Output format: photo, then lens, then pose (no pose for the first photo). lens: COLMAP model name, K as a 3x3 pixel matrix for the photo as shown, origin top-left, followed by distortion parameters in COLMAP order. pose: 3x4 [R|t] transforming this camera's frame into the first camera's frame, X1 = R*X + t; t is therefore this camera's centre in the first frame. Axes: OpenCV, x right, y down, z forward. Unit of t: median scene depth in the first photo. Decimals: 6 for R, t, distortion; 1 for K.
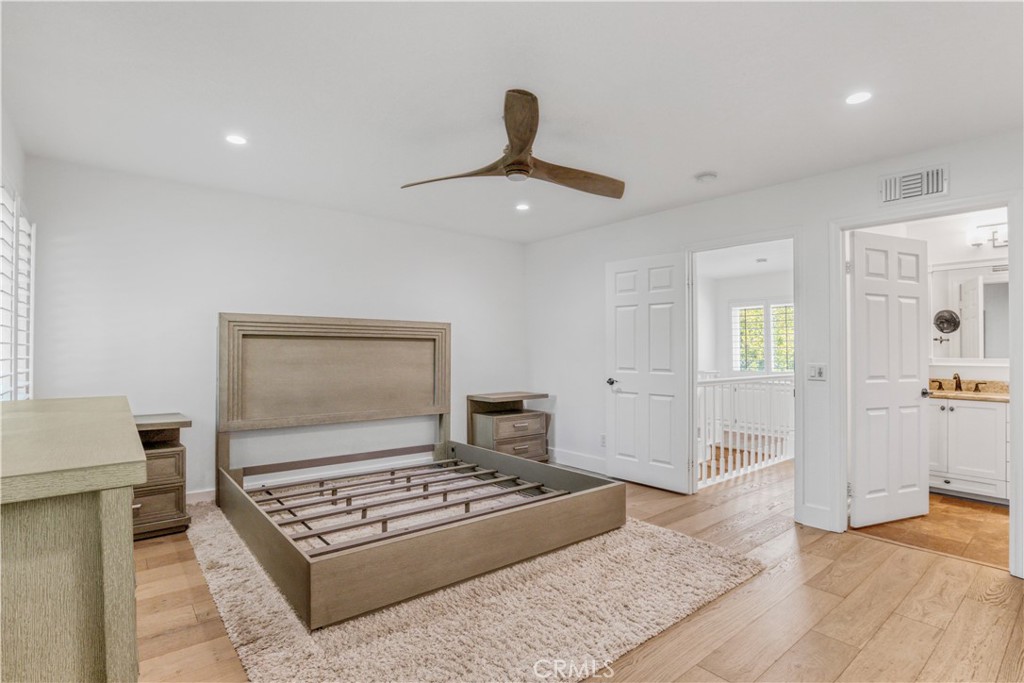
lens RADIAL K [[498.5, 0, 513.0], [0, 498.5, 341.5], [0, 0, 1]] dist [-0.003765, -0.000730]
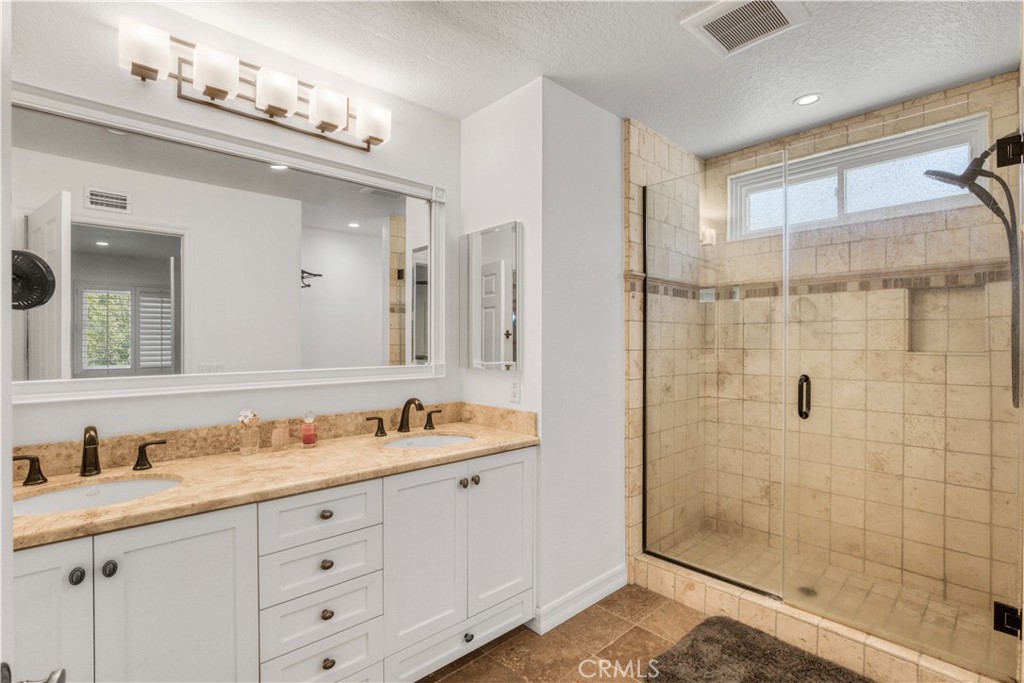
lens RADIAL K [[481.0, 0, 519.5], [0, 481.0, 339.1], [0, 0, 1]] dist [-0.012993, 0.002065]
pose [[-0.051326, -0.000638, 0.998682, 0.564669], [-0.021983, 0.999758, -0.000491, 0.001033], [-0.998440, -0.021979, -0.051328, 0.736449]]
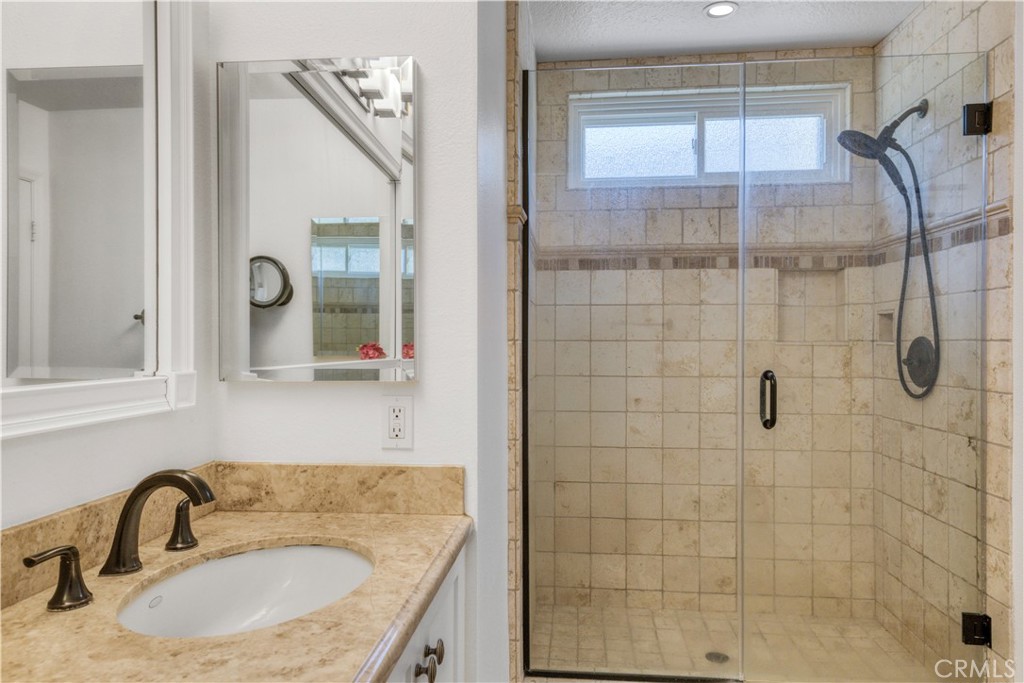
lens RADIAL K [[644.8, 0, 513.3], [0, 644.8, 340.4], [0, 0, 1]] dist [0.015886, 0.001698]
pose [[-0.702370, -0.005507, 0.711791, 0.820483], [-0.020397, 0.999715, -0.012393, 0.017758], [-0.711520, -0.023223, -0.702282, 0.903956]]
